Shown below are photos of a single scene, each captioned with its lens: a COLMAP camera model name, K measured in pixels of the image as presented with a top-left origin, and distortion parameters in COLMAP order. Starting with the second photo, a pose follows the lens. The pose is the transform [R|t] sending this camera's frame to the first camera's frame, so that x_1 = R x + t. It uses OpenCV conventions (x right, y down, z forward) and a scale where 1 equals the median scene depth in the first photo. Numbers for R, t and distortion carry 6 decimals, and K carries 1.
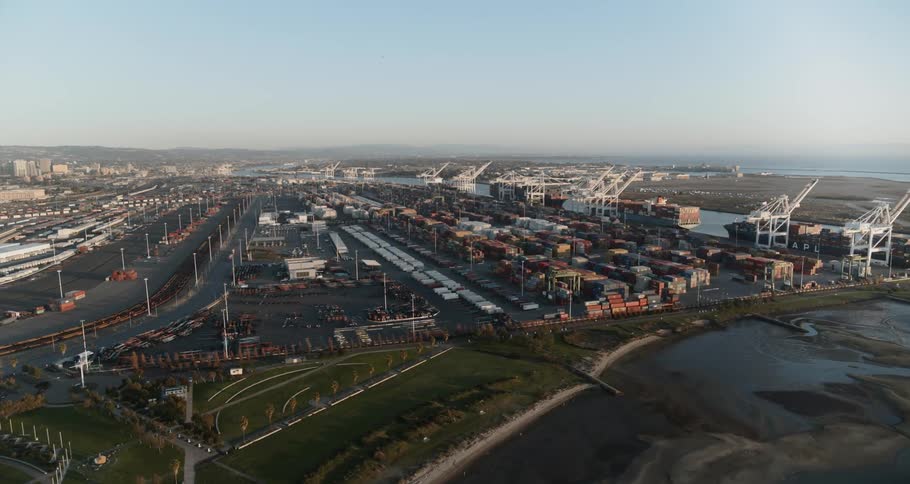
lens RADIAL K [[624.0, 0, 460.7], [0, 624.0, 239.3], [0, 0, 1]] dist [-0.113510, 0.072394]
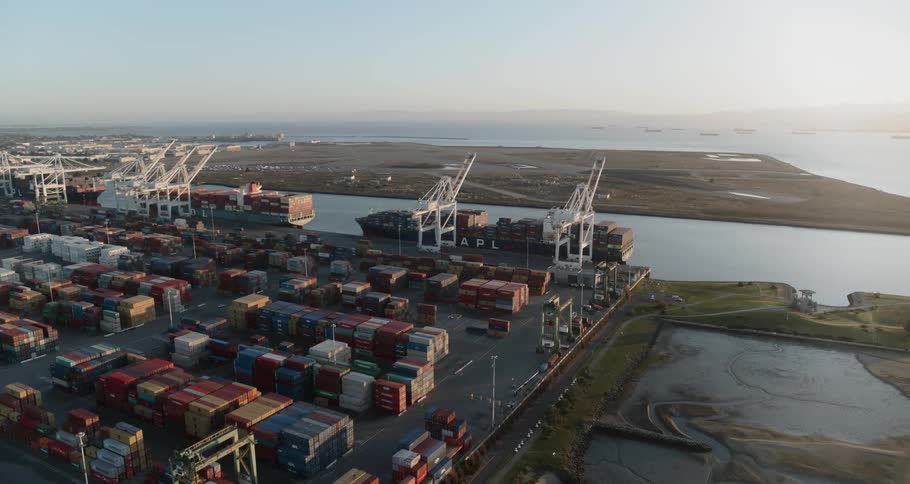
lens RADIAL K [[624.7, 0, 455.0], [0, 624.7, 237.9], [0, 0, 1]] dist [-0.070854, 0.021864]
pose [[0.752020, -0.117632, 0.648559, 0.024723], [0.086856, 0.993052, 0.079402, -0.042336], [-0.653392, -0.003381, 0.757012, 0.302141]]
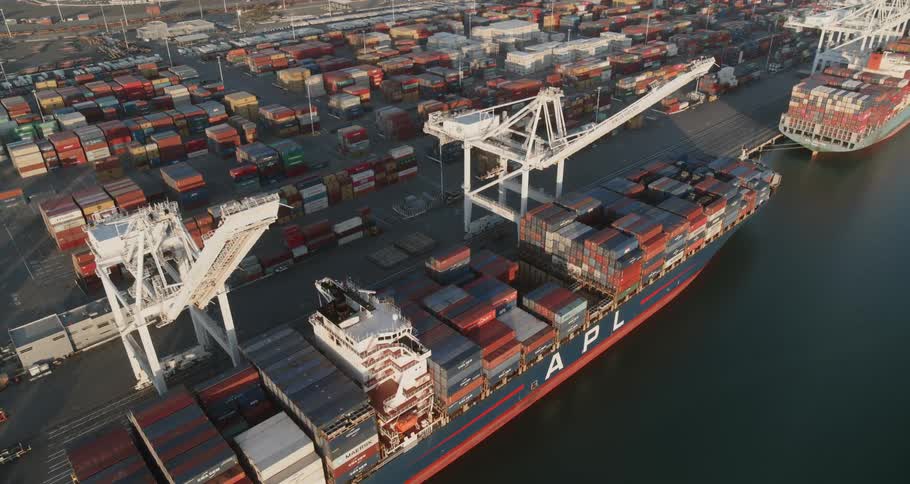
lens RADIAL K [[624.0, 0, 462.5], [0, 624.0, 239.8], [0, 0, 1]] dist [-0.113510, 0.072394]
pose [[0.385399, 0.457090, -0.801583, 0.565084], [-0.129101, 0.886856, 0.443644, -0.095512], [0.913674, -0.067495, 0.400804, 0.623346]]
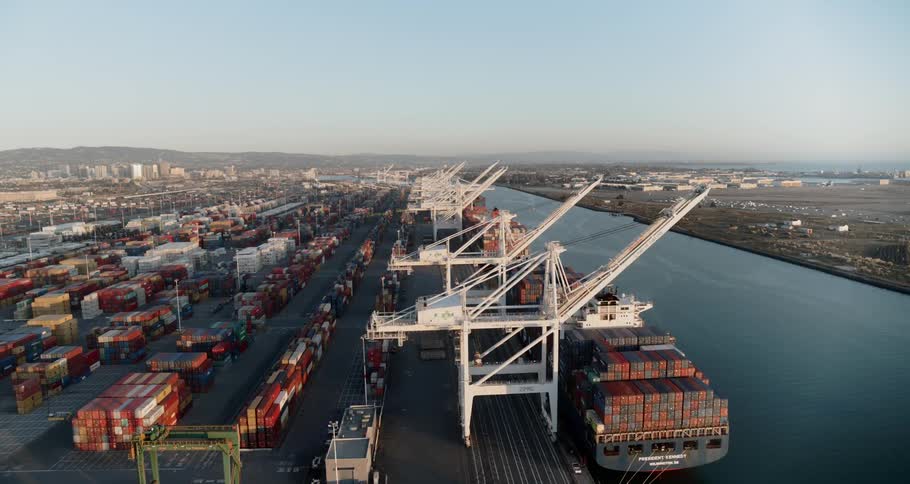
lens RADIAL K [[624.0, 0, 461.7], [0, 624.0, 241.0], [0, 0, 1]] dist [-0.113510, 0.072394]
pose [[0.958252, 0.032103, -0.284118, 0.463948], [-0.034320, 0.999407, -0.002826, -0.035652], [0.283859, 0.012459, 0.958785, 0.411904]]
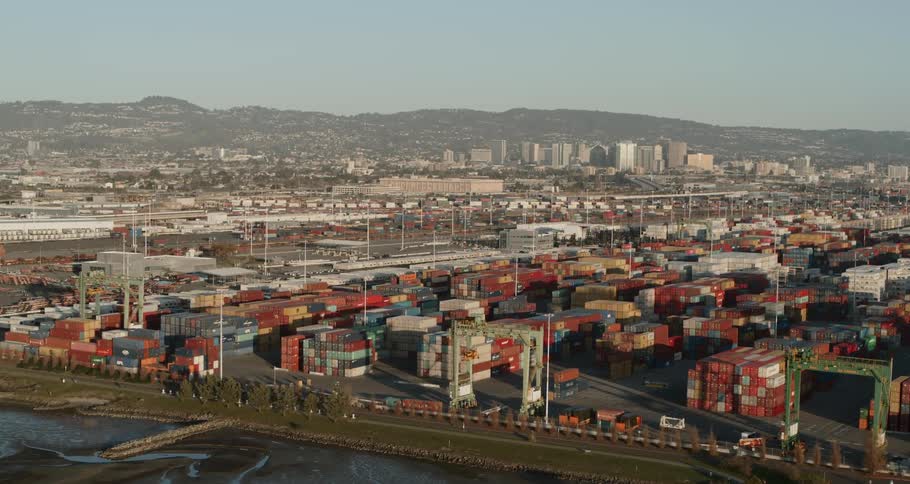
lens RADIAL K [[1393.9, 0, 462.3], [0, 1393.9, 246.3], [0, 0, 1]] dist [-0.049636, 0.000000]
pose [[0.633674, 0.072208, -0.770223, 0.552993], [-0.130465, 0.991348, -0.014397, 0.004998], [0.762519, 0.109610, 0.637613, 0.255375]]
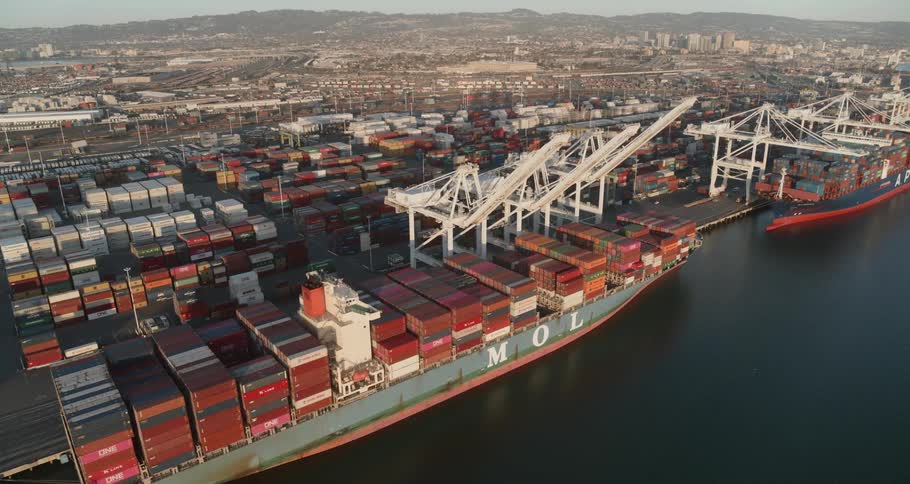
lens RADIAL K [[624.0, 0, 462.7], [0, 624.0, 237.3], [0, 0, 1]] dist [-0.113510, 0.072394]
pose [[0.326303, 0.308313, -0.893571, 0.508466], [-0.132113, 0.950909, 0.279853, -0.143381], [0.935987, 0.026736, 0.351017, 0.977107]]
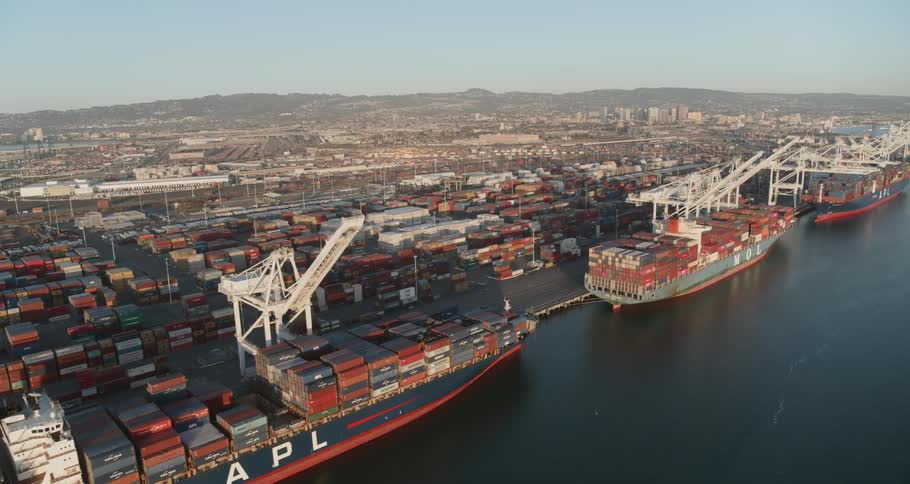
lens RADIAL K [[624.0, 0, 462.5], [0, 624.0, 235.4], [0, 0, 1]] dist [-0.113510, 0.072394]
pose [[0.404711, 0.182703, -0.896007, 0.642569], [-0.110961, 0.982409, 0.150202, -0.103723], [0.907688, 0.038633, 0.417865, 0.695786]]
